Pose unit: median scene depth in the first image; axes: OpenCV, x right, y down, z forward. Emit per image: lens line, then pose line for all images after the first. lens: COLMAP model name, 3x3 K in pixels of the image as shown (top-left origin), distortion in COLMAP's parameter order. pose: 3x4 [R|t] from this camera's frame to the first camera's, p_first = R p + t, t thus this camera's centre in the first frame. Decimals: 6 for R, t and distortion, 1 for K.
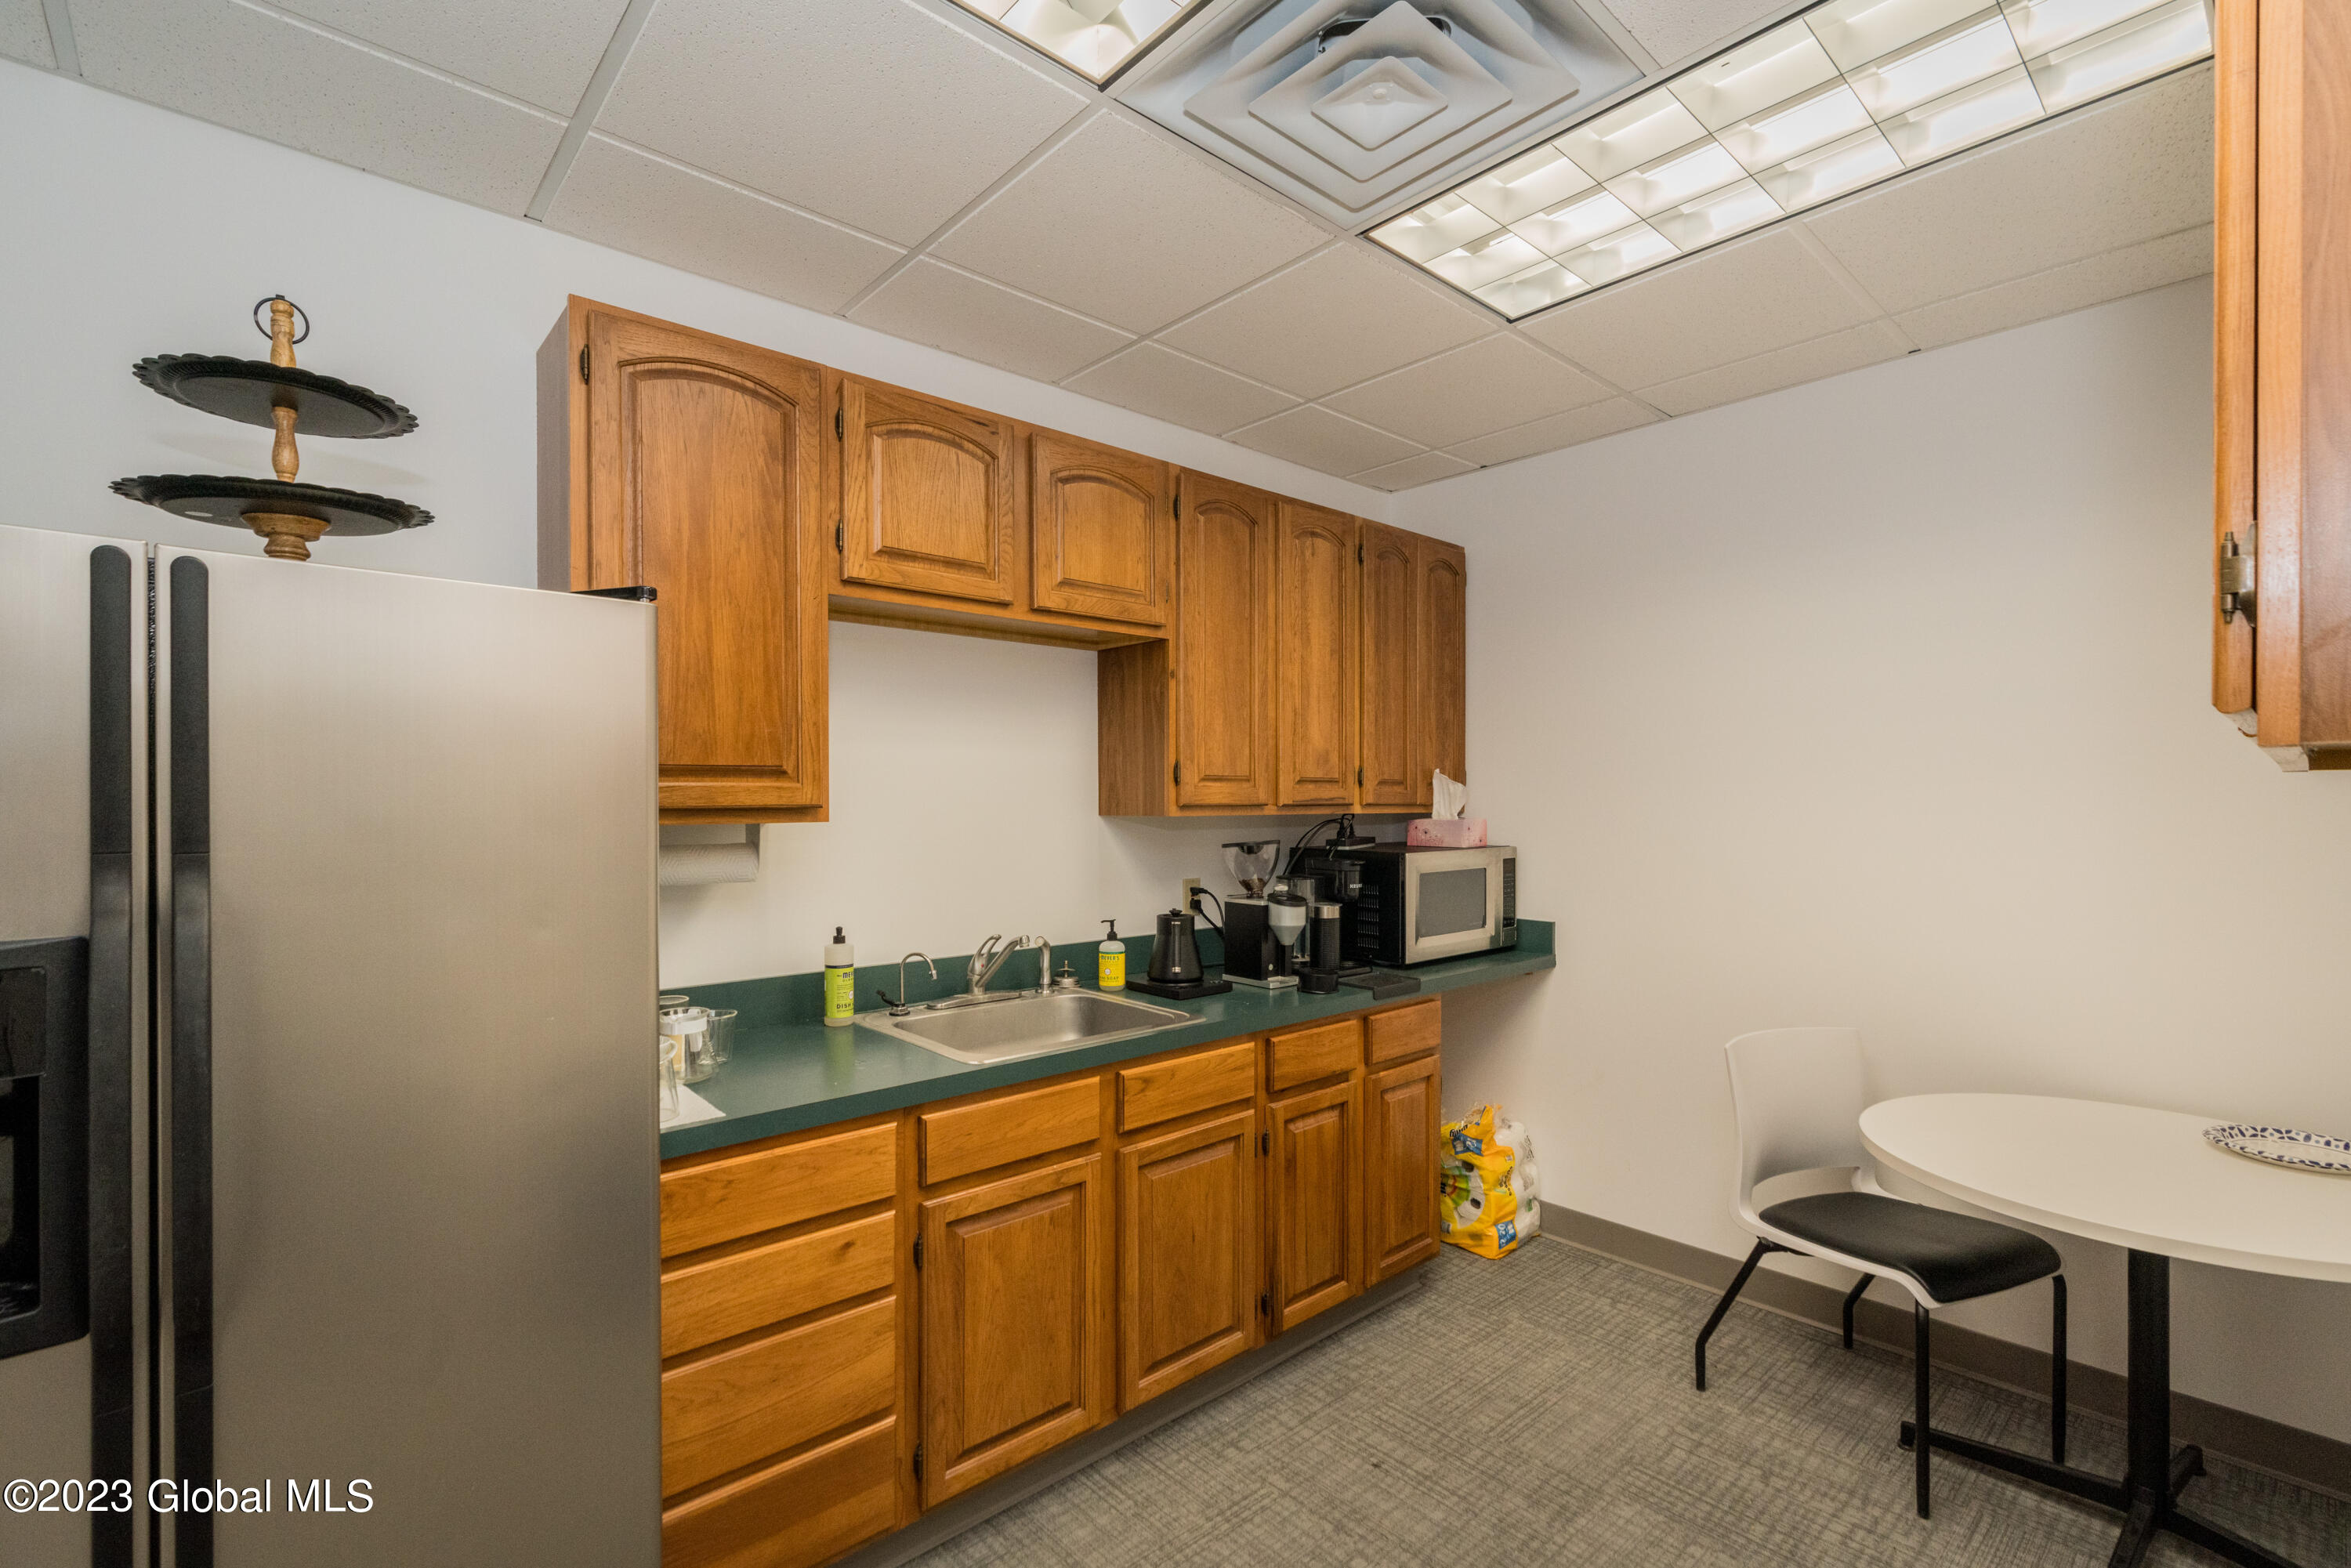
lens RADIAL K [[1045.4, 0, 1162.5], [0, 1045.4, 792.9], [0, 0, 1]] dist [-0.010855, 0.006063]
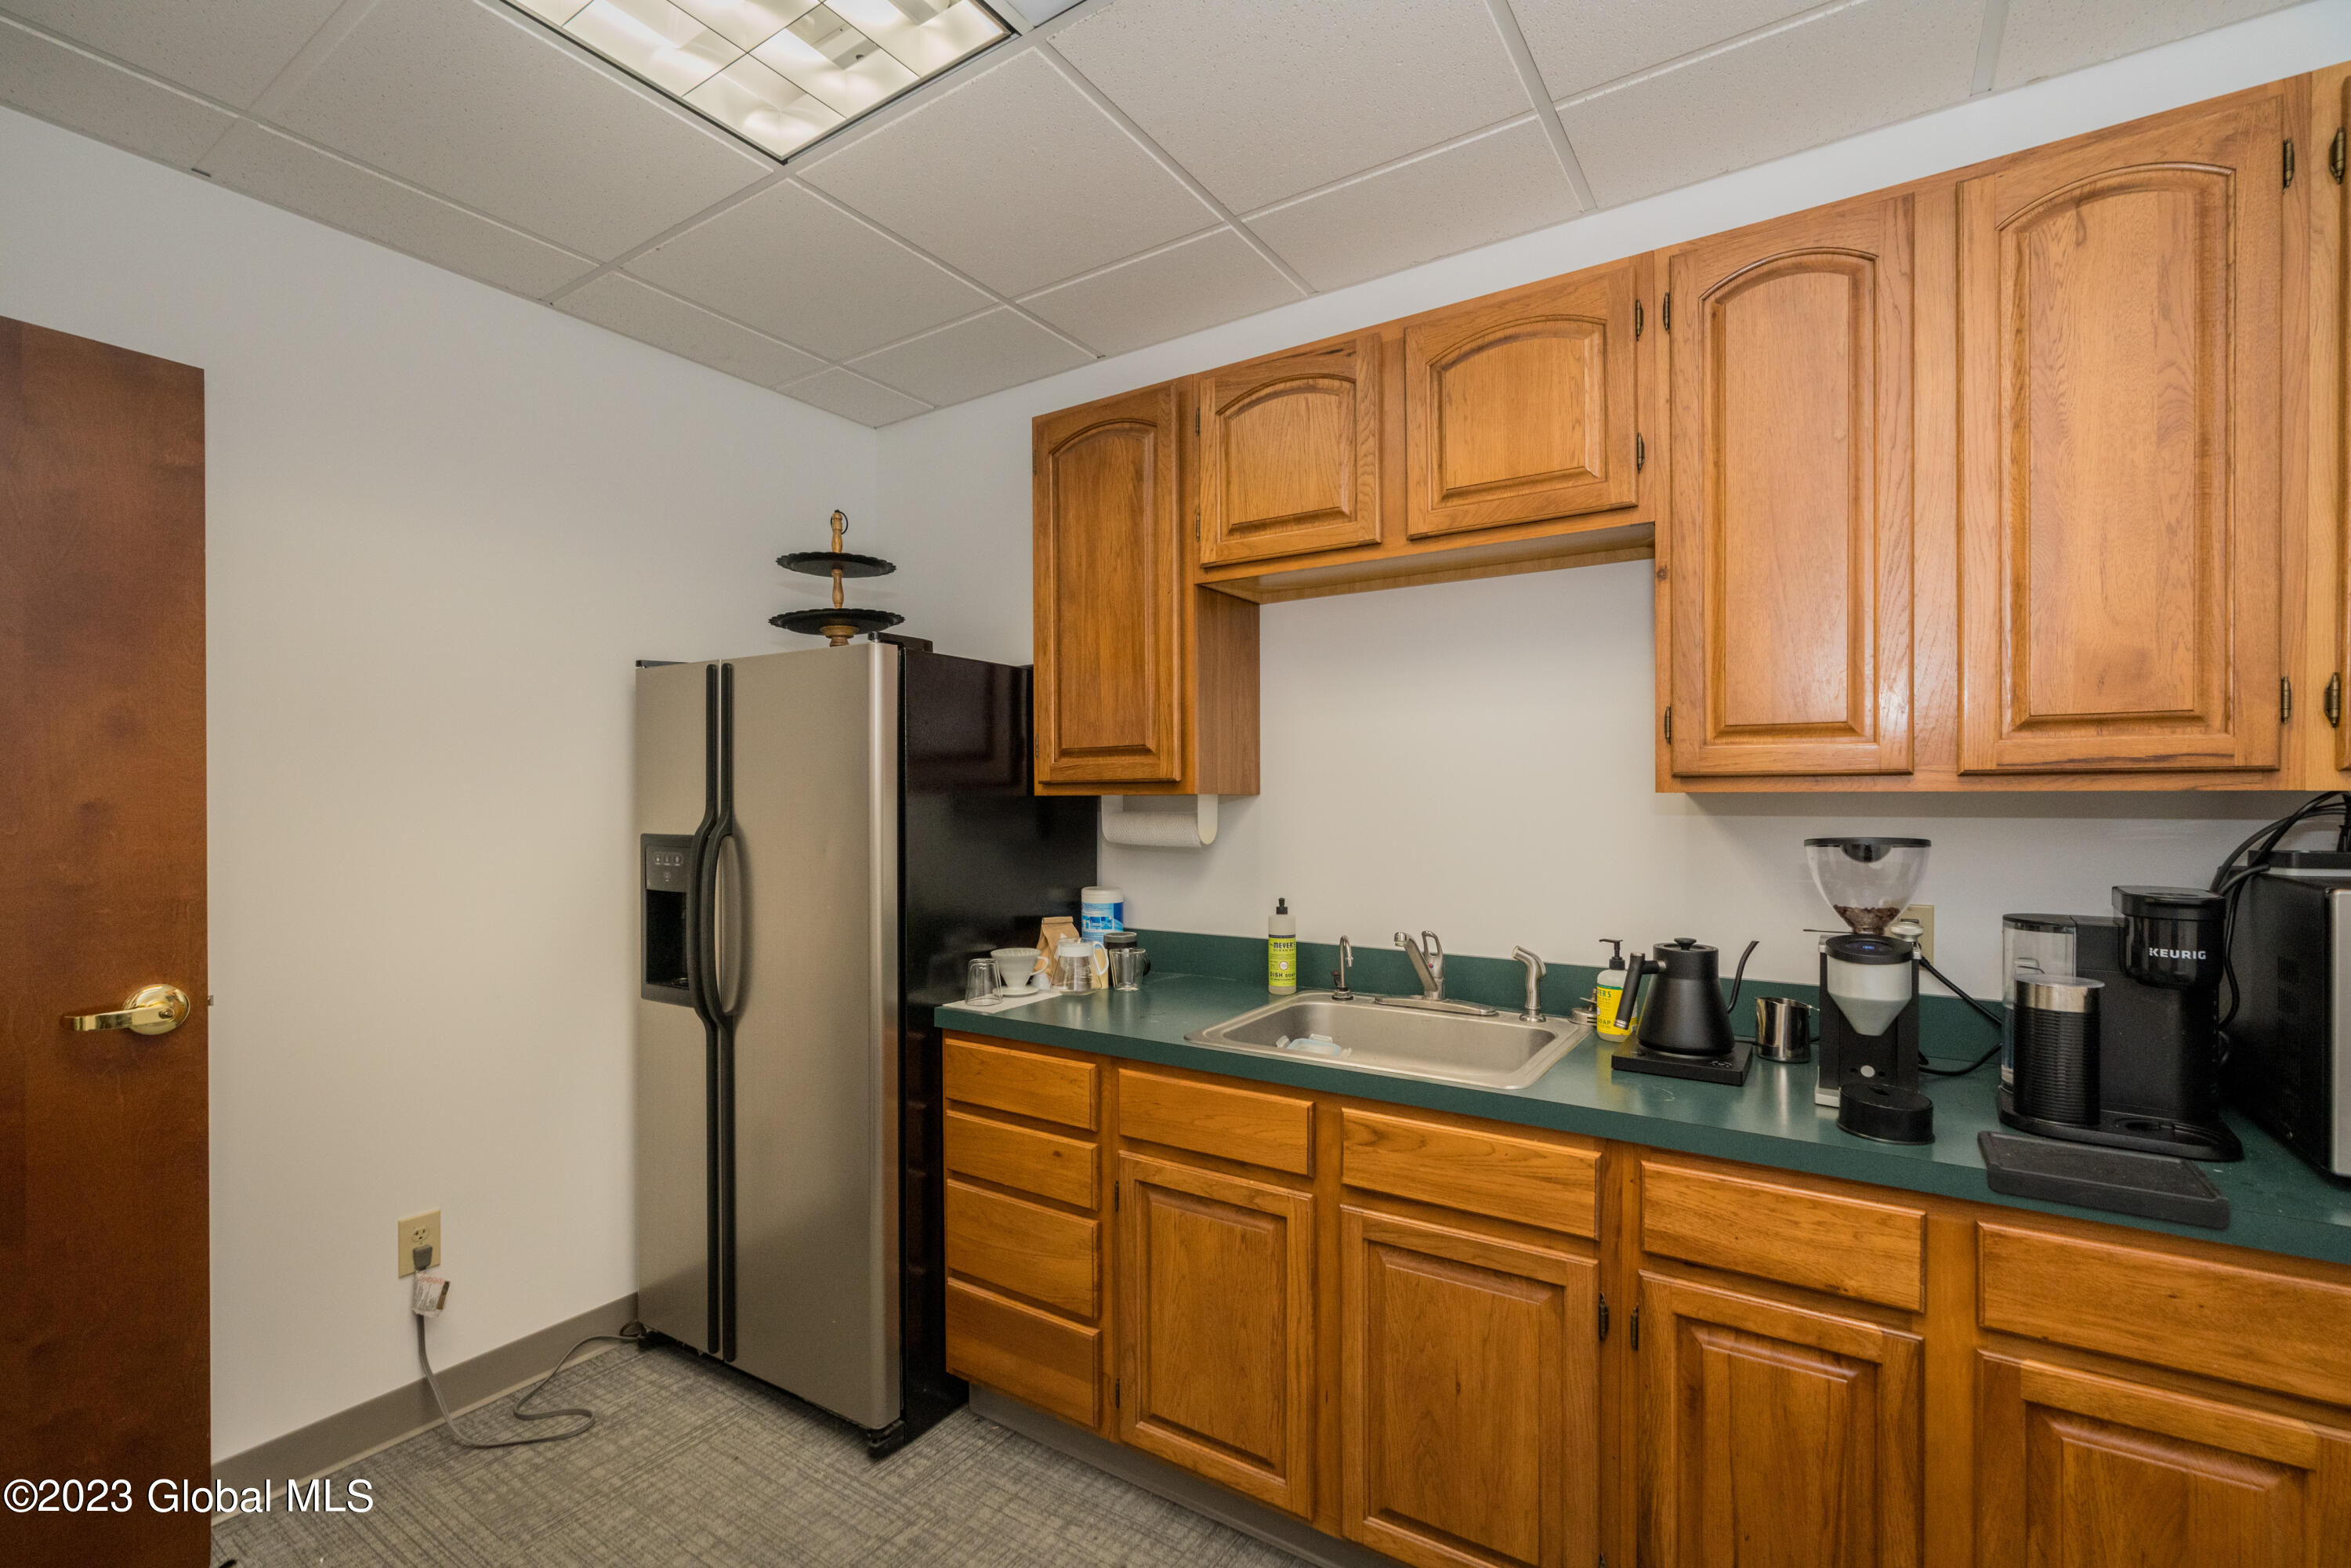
lens RADIAL K [[1045.4, 0, 1173.7], [0, 1045.4, 795.6], [0, 0, 1]] dist [-0.010855, 0.006063]
pose [[0.257117, 0.000189, -0.966380, 0.634683], [0.008424, 0.999962, 0.002437, 0.023046], [0.966343, -0.008767, 0.257106, 0.612118]]
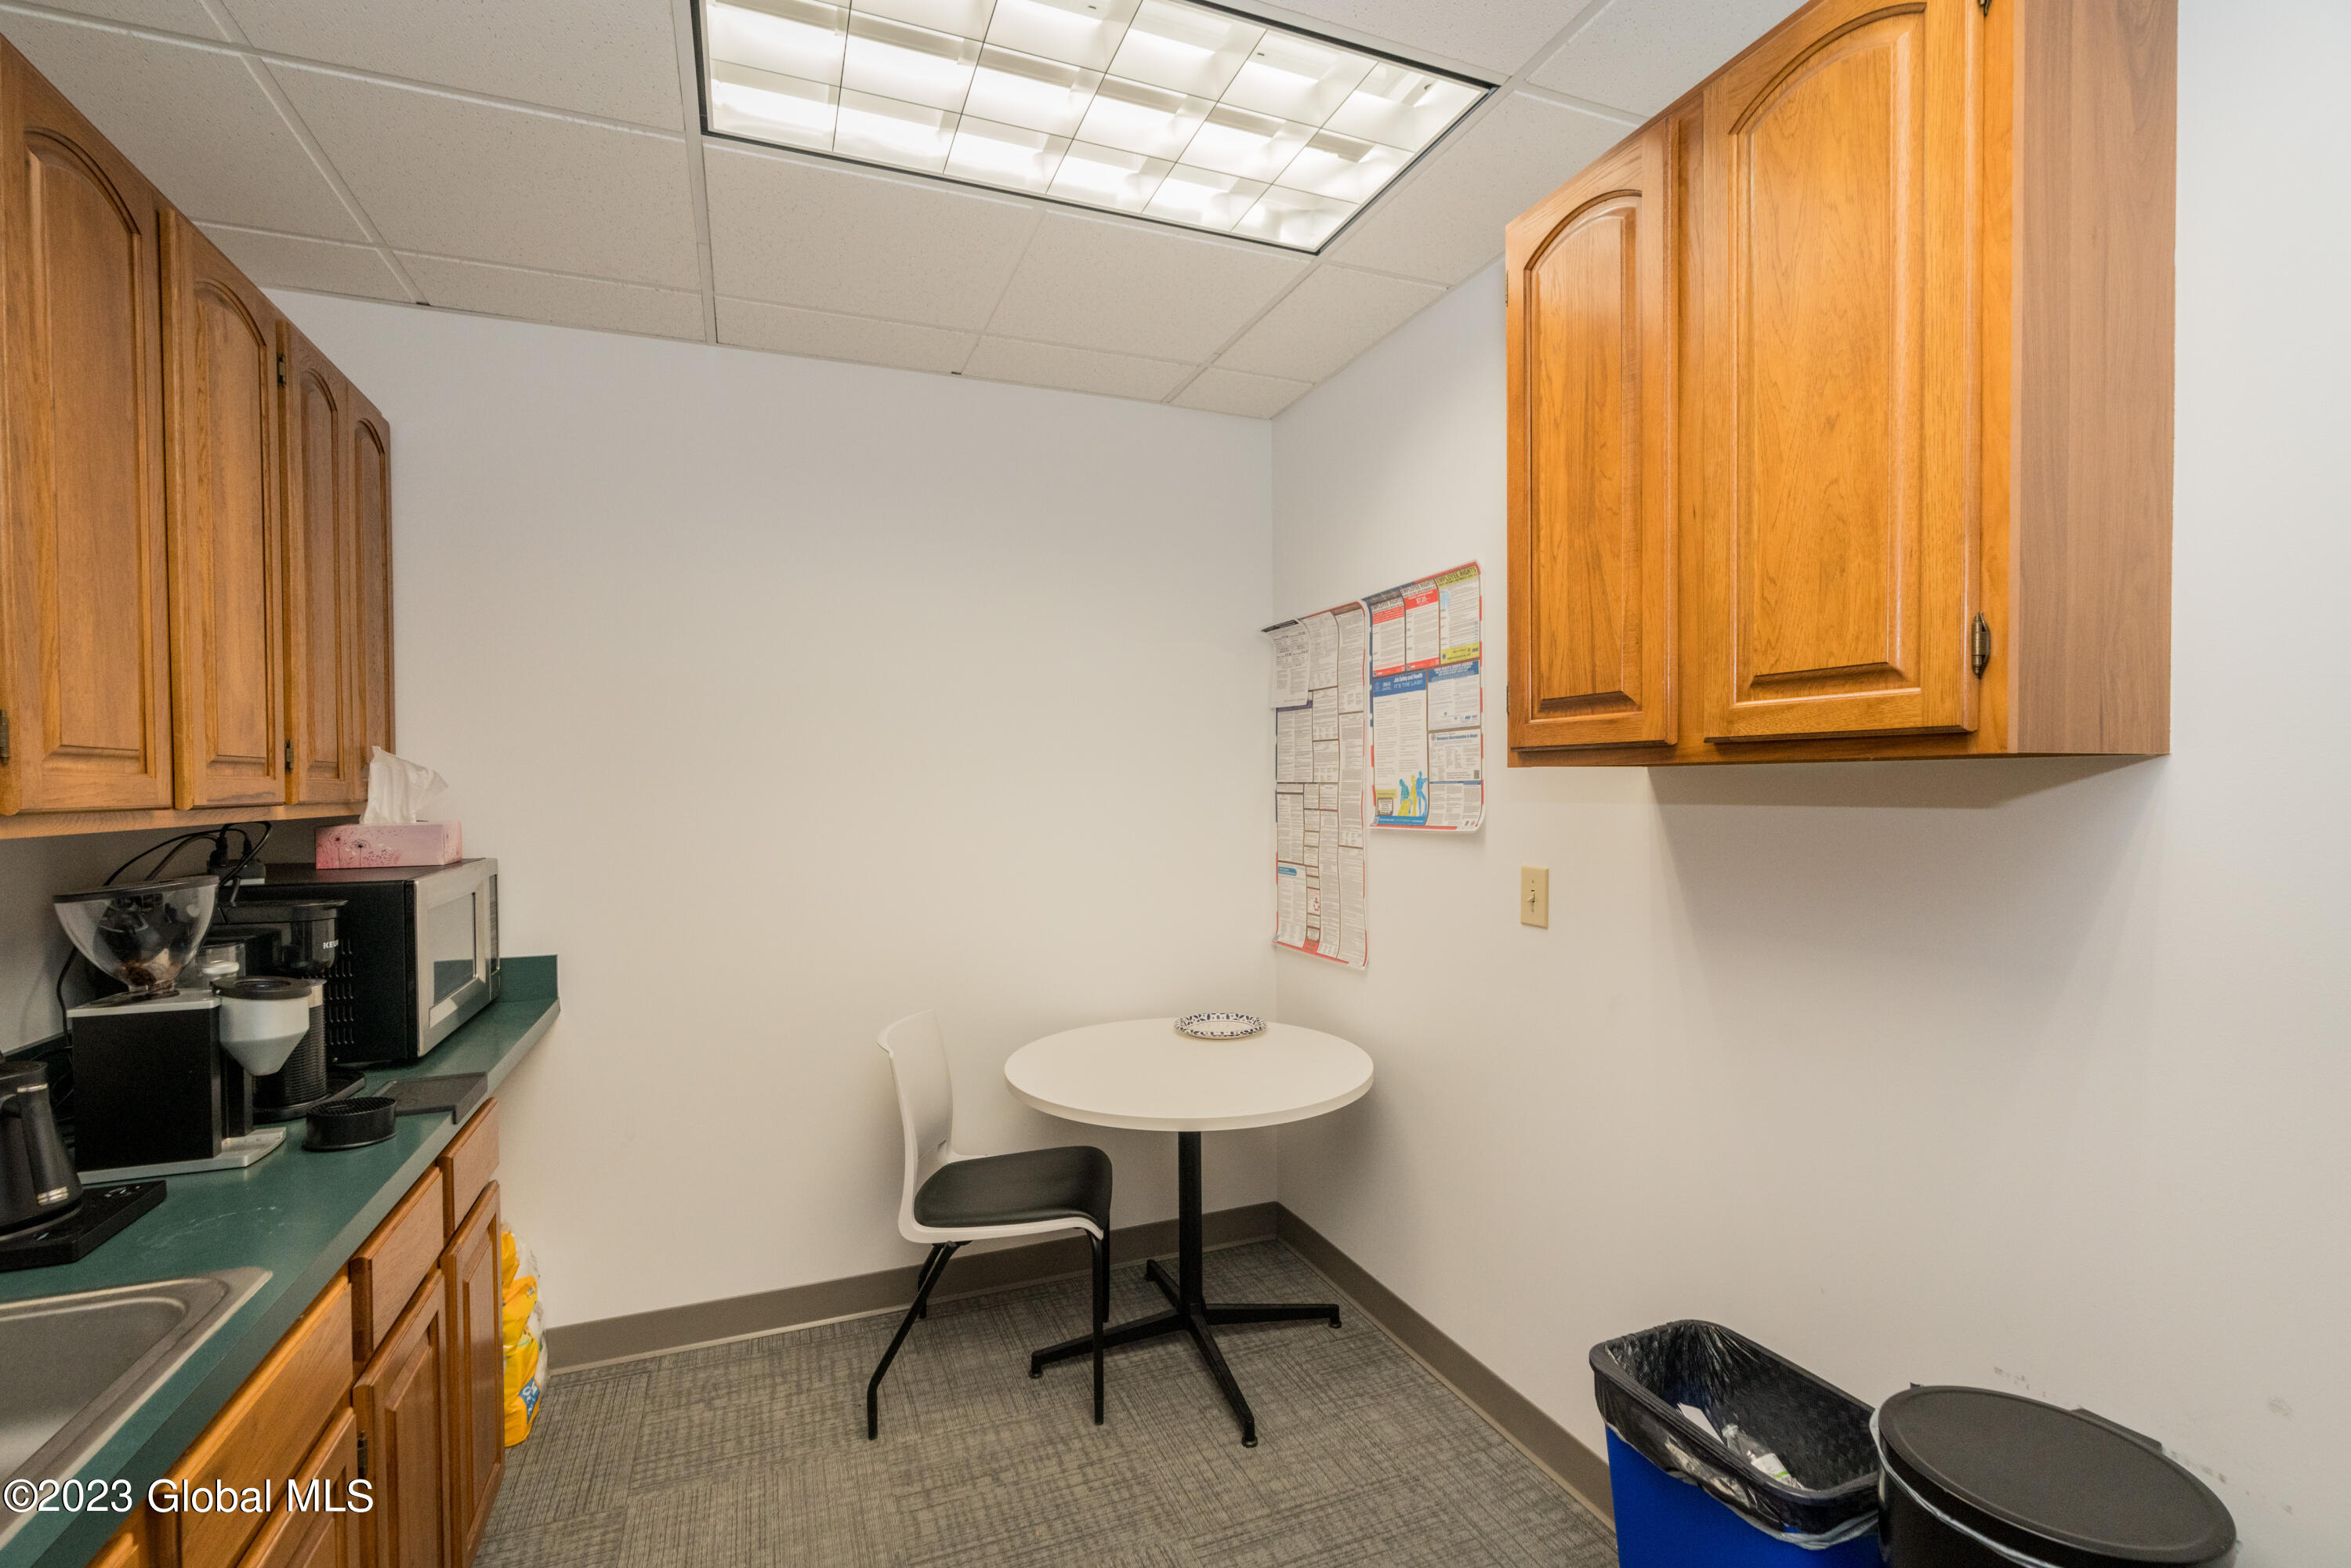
lens RADIAL K [[1045.4, 0, 1170.1], [0, 1045.4, 798.2], [0, 0, 1]] dist [-0.010855, 0.006063]
pose [[0.345230, -0.017017, 0.938364, -0.247726], [0.005547, 0.999855, 0.016091, 0.001639], [-0.938502, -0.000350, 0.345274, 0.461301]]
